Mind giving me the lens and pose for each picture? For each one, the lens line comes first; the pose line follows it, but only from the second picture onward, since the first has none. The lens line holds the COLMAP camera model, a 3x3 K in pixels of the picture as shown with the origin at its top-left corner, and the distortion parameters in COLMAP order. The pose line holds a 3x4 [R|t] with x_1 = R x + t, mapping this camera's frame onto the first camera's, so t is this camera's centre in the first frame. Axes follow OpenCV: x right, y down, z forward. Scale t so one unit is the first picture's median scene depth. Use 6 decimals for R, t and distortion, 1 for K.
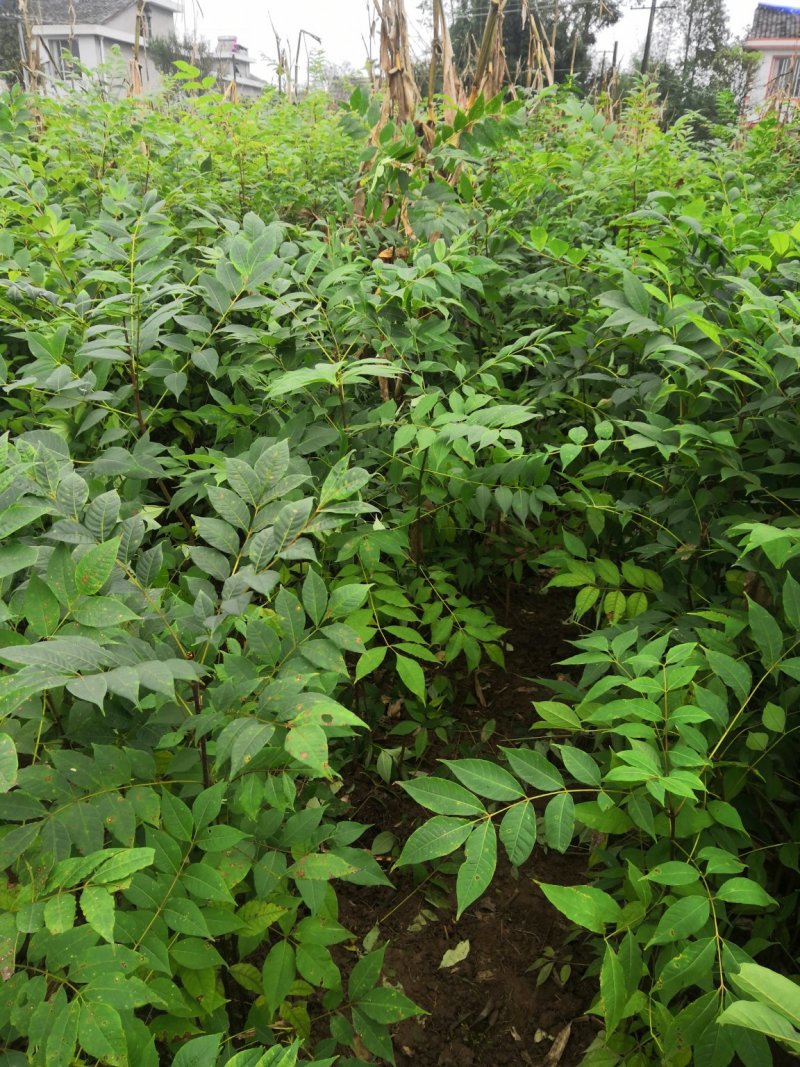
lens RADIAL K [[834.4, 0, 400.0], [0, 834.4, 533.5], [0, 0, 1]] dist [-0.008536, 0.006326]
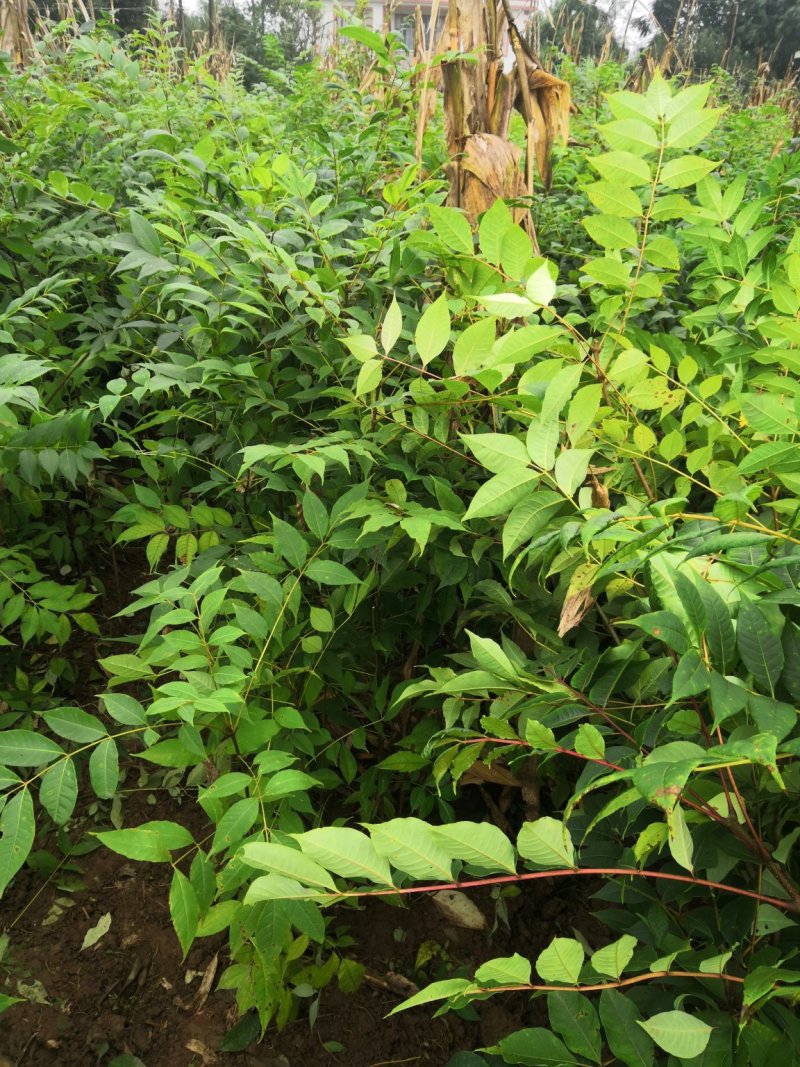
lens RADIAL K [[837.7, 0, 400.0], [0, 837.7, 533.5], [0, 0, 1]] dist [-0.017701, 0.010080]
pose [[0.906402, -0.185992, 0.379267, 0.113173], [0.166377, 0.982463, 0.084177, 0.026639], [-0.388272, -0.013197, 0.921451, -0.034030]]
